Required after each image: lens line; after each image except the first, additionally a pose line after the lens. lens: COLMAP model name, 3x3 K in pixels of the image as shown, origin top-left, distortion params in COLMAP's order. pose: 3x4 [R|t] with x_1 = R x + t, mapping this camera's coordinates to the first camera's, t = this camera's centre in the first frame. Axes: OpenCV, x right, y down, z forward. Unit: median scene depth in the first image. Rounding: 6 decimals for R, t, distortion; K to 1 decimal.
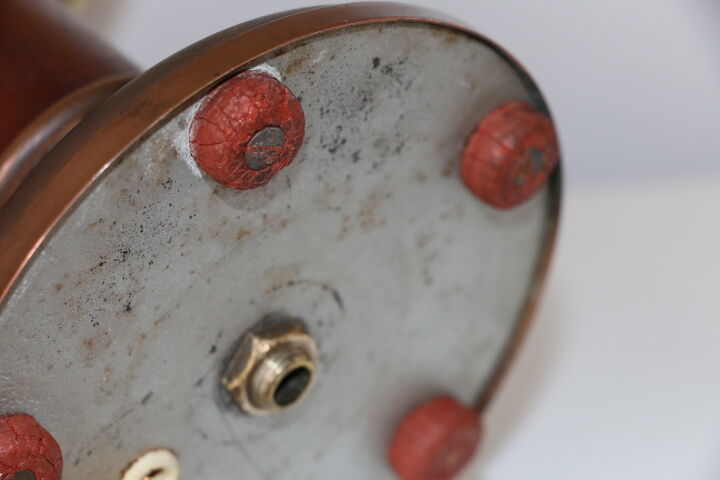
lens RADIAL K [[2686.9, 0, 360.2], [0, 2686.9, 240.1], [0, 0, 1]] dist [0.101681, 0.000000]
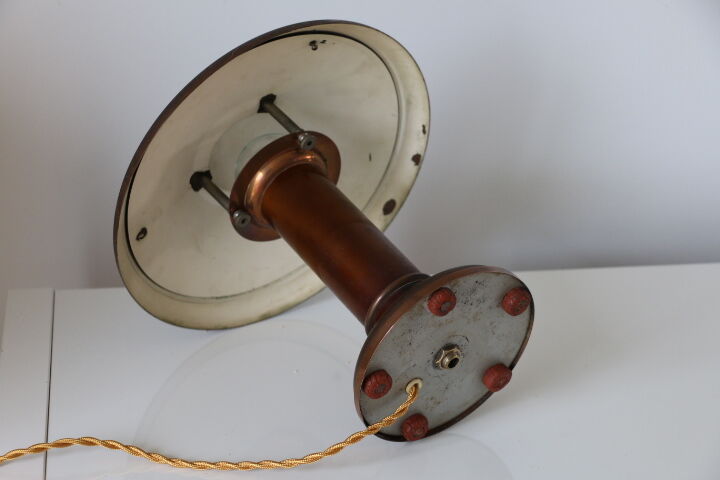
lens RADIAL K [[1856.5, 0, 359.9], [0, 1856.5, 239.8], [0, 0, 1]] dist [0.149827, 0.000000]
pose [[0.992446, 0.038967, -0.116330, 0.140919], [-0.034669, 0.998648, 0.038743, -0.213963], [0.117682, -0.034417, 0.992455, -1.588848]]
